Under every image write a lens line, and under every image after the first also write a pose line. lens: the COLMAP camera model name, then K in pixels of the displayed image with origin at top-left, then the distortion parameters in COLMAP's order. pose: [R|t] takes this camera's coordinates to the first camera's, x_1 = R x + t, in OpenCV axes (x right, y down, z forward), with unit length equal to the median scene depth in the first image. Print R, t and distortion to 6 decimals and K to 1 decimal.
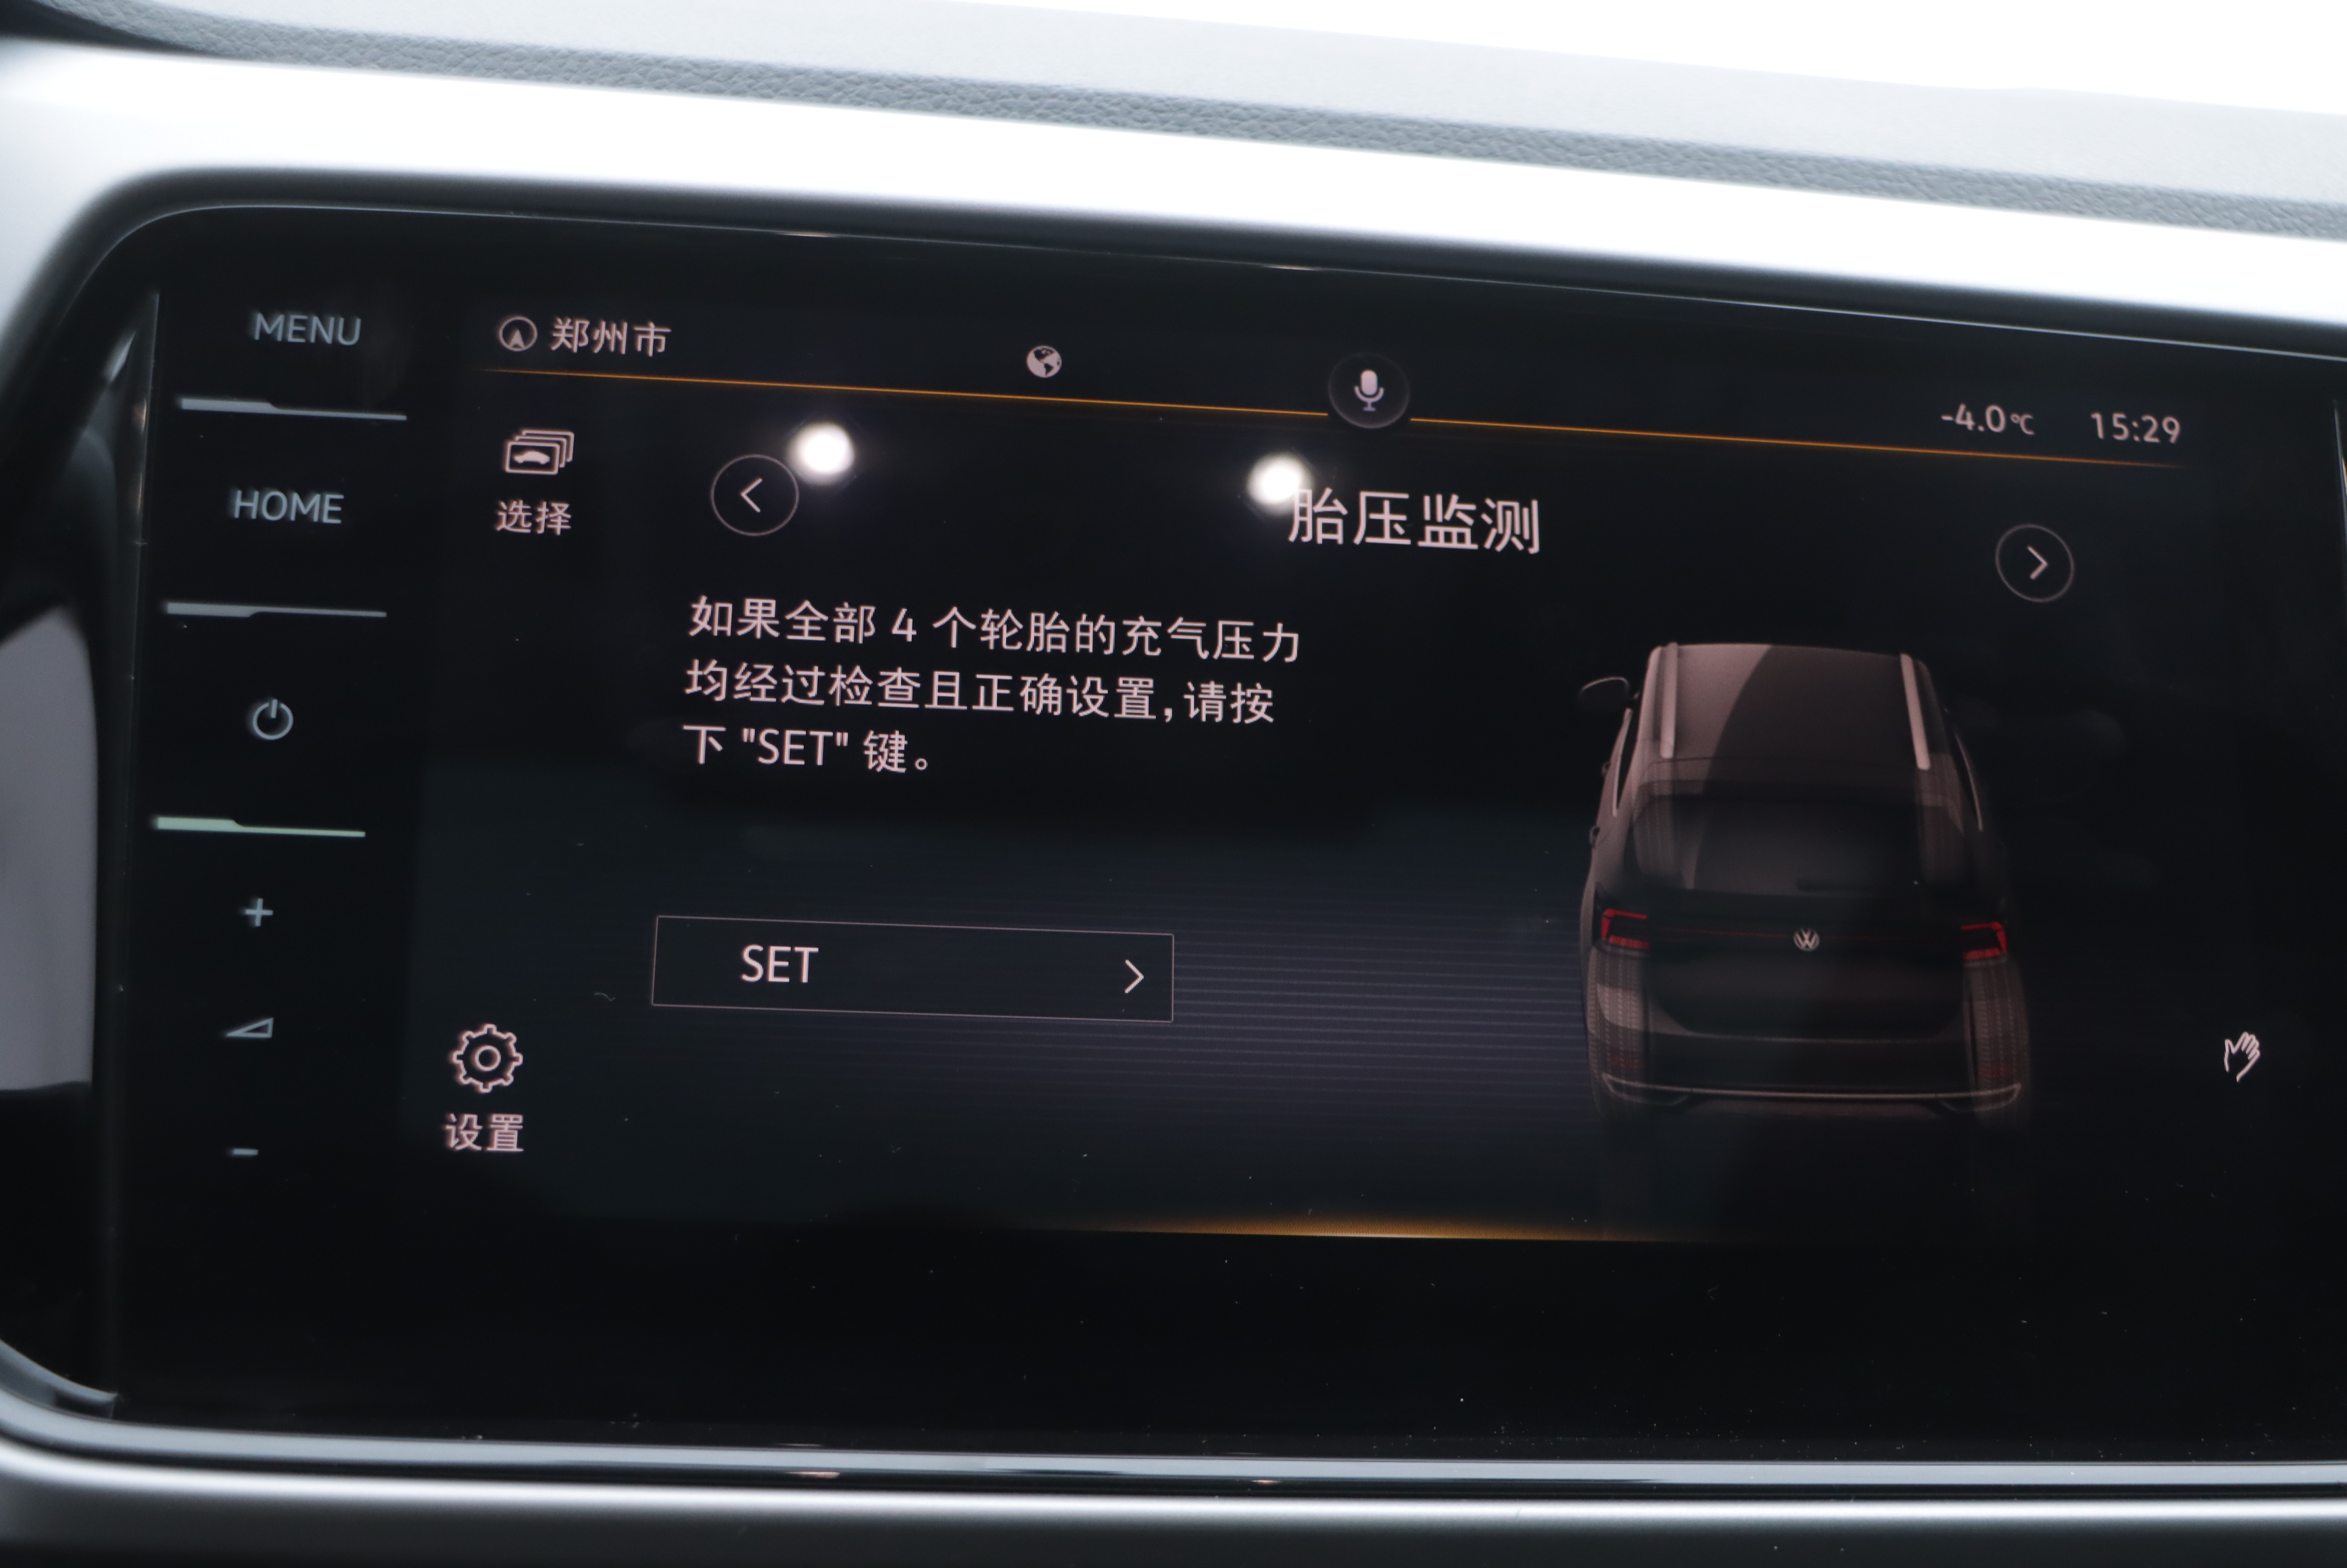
lens RADIAL K [[2768.5, 0, 1173.5], [0, 2768.5, 784.0], [0, 0, 1]] dist [-0.142284, 0.239879]
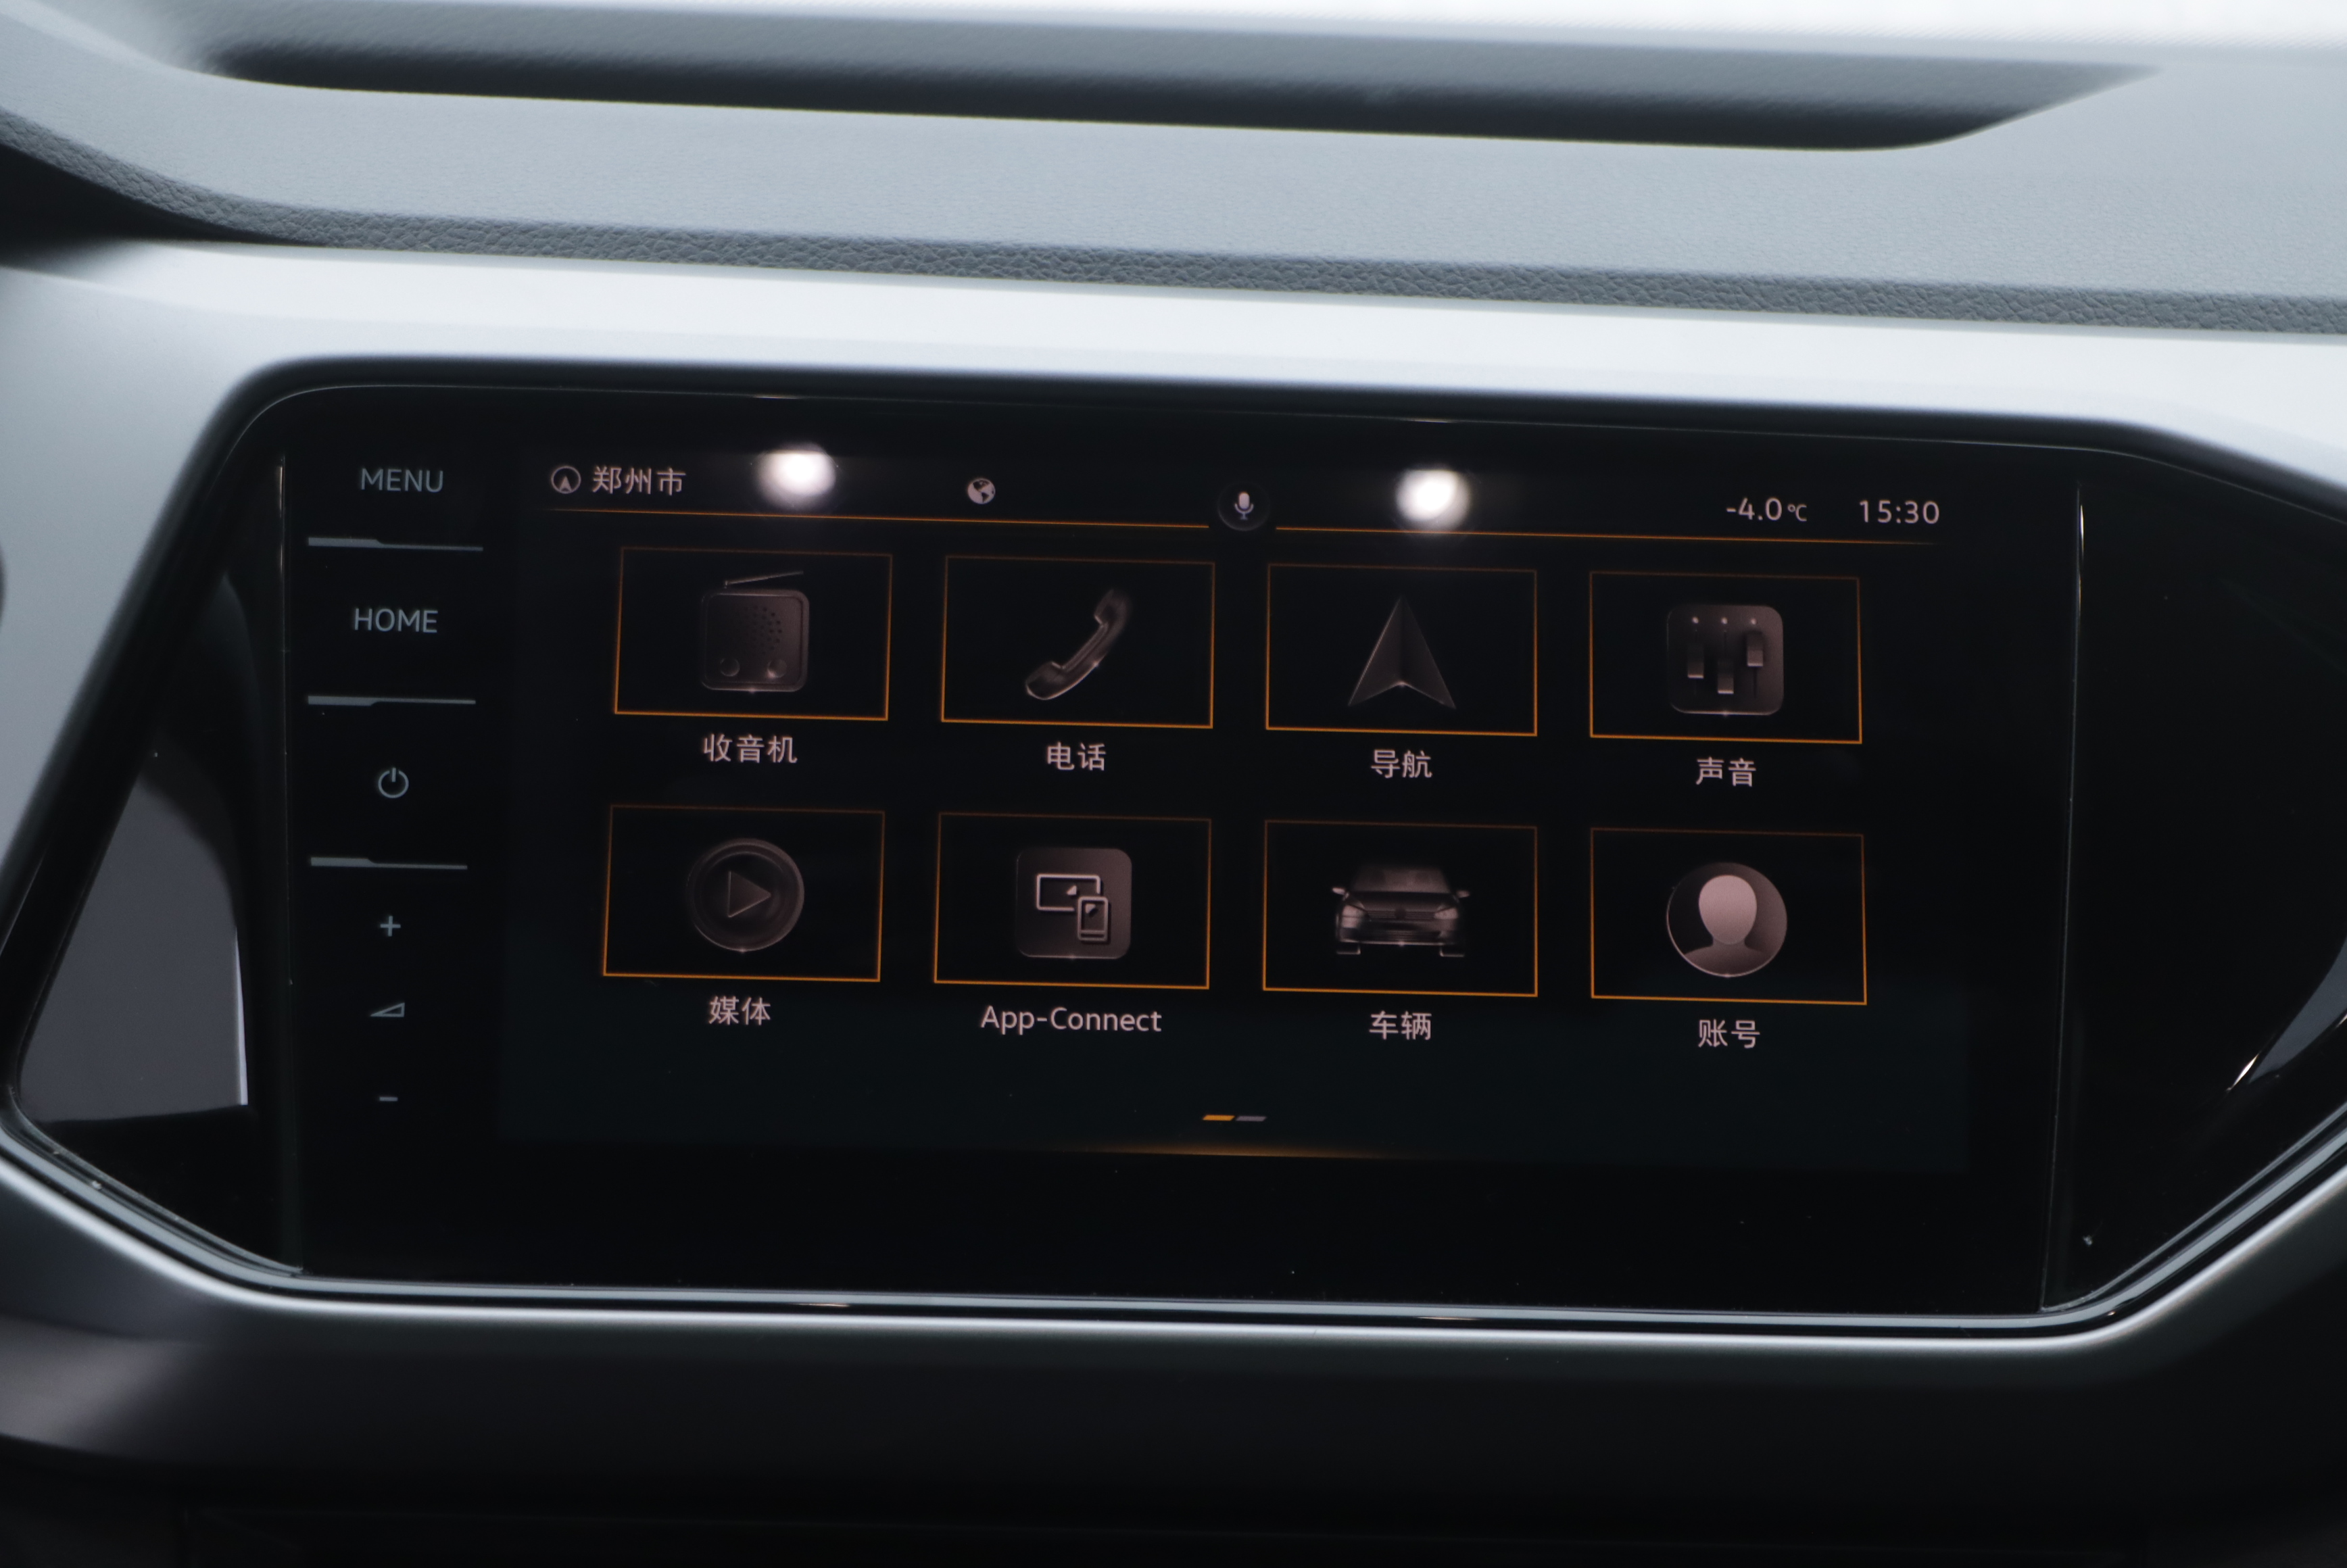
lens RADIAL K [[7209.2, 0, 1173.5], [0, 7209.2, 784.0], [0, 0, 1]] dist [0.467985, -0.129132]
pose [[0.996861, -0.021194, -0.076287, 0.294072], [0.017828, 0.998849, -0.044532, 0.131031], [0.077143, 0.043032, 0.996091, -2.308301]]
